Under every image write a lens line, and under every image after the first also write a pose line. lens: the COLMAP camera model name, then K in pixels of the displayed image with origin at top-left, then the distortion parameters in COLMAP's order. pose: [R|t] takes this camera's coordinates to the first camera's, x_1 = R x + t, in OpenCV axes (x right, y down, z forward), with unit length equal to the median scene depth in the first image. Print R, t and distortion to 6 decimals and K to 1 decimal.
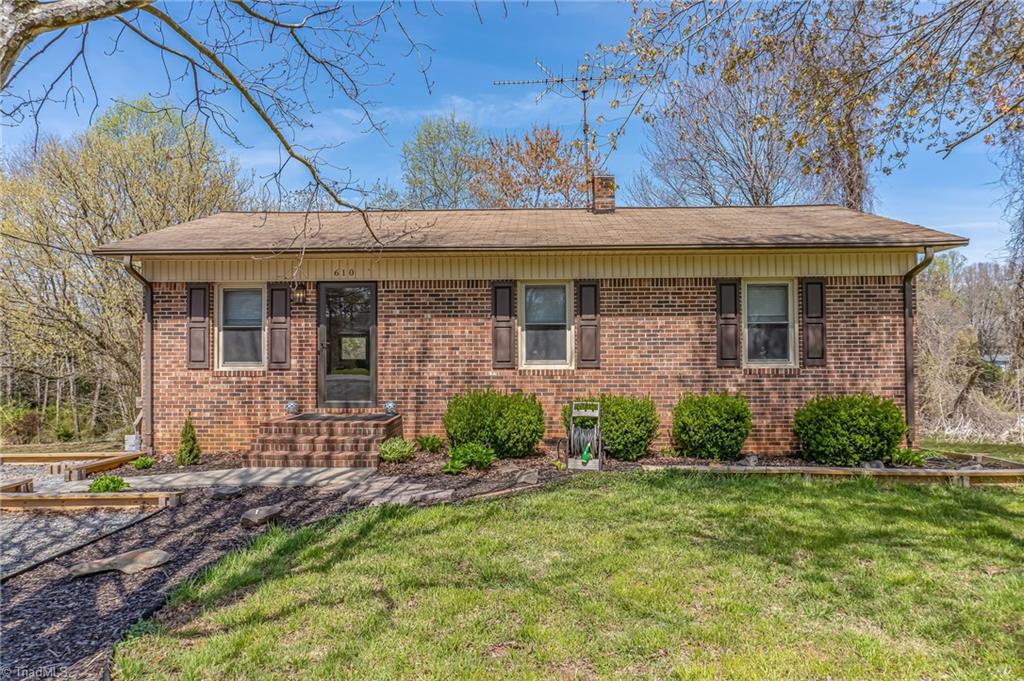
lens RADIAL K [[704.8, 0, 512.0], [0, 704.8, 340.5], [0, 0, 1]] dist [-0.086721, -0.000840]
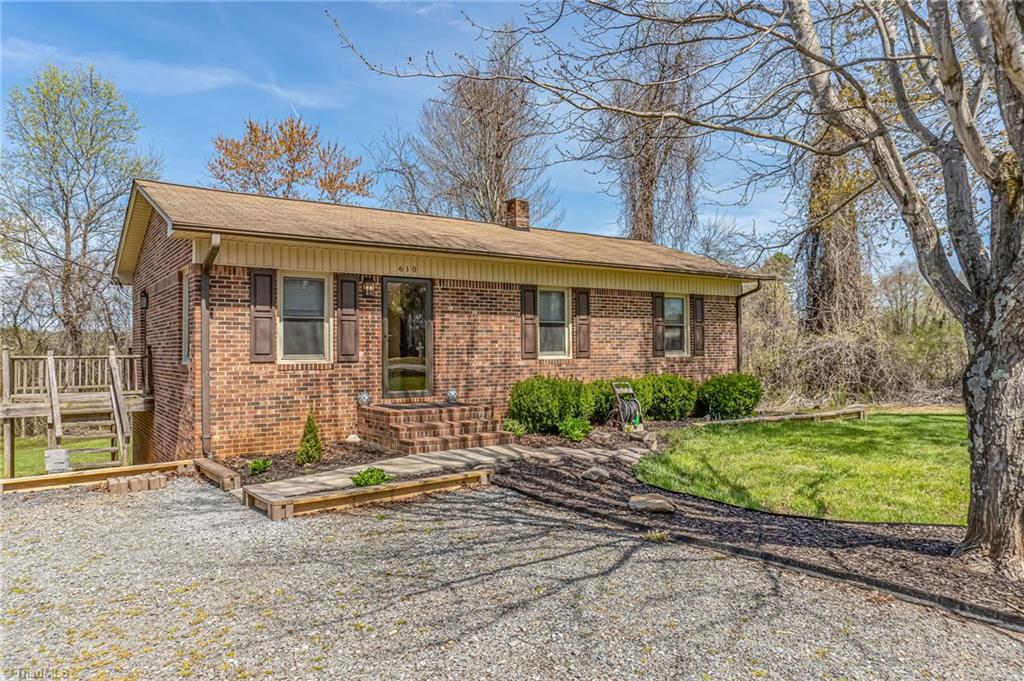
lens RADIAL K [[758.6, 0, 512.0], [0, 758.6, 340.5], [0, 0, 1]] dist [-0.138876, 0.002520]
pose [[0.770086, 0.006778, 0.637904, -0.838584], [-0.011274, 0.999932, 0.002985, 0.005317], [-0.637841, -0.009491, 0.770110, 0.026893]]
